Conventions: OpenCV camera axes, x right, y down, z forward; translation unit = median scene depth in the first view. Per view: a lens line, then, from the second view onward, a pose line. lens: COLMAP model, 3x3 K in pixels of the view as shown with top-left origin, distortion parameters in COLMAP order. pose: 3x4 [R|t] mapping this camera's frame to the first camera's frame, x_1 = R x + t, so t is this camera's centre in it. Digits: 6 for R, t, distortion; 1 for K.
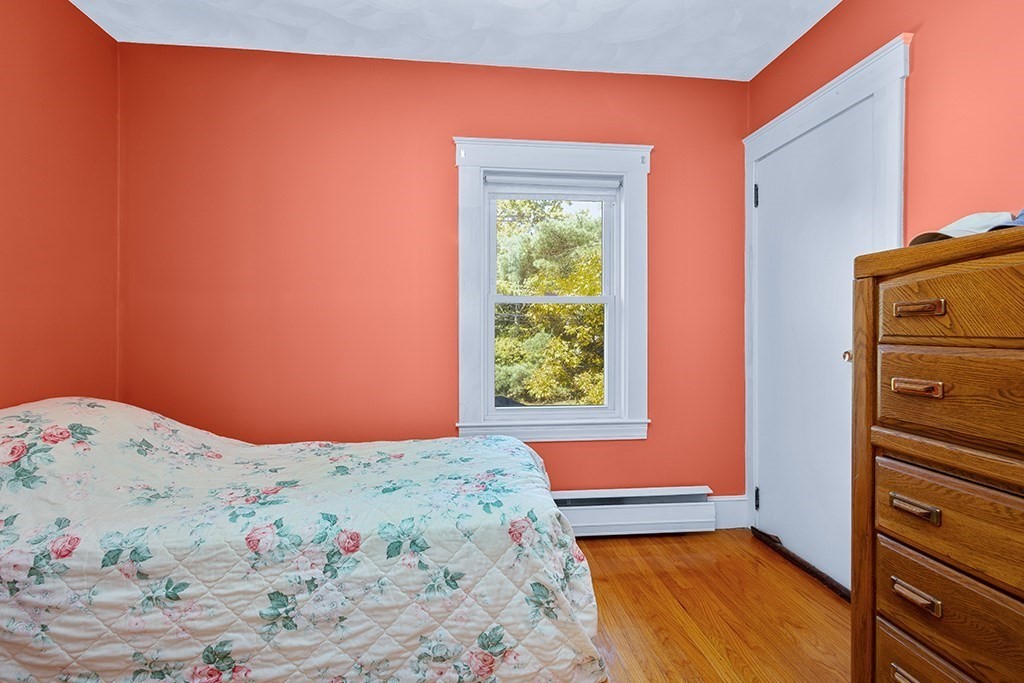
lens RADIAL K [[468.3, 0, 515.2], [0, 468.3, 337.5], [0, 0, 1]] dist [0.013106, -0.003393]
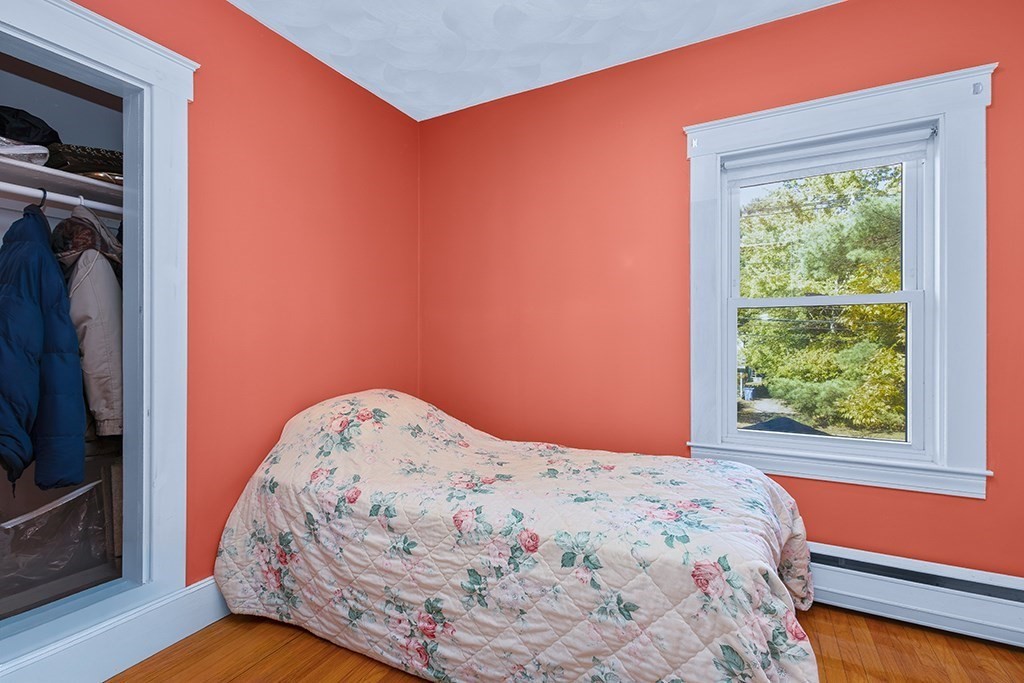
lens RADIAL K [[468.3, 0, 507.6], [0, 468.3, 346.8], [0, 0, 1]] dist [0.013106, -0.003393]
pose [[0.827773, 0.004806, -0.561043, 0.181838], [-0.005029, 0.999987, 0.001145, -0.001509], [0.561041, 0.001874, 0.827786, 0.095126]]
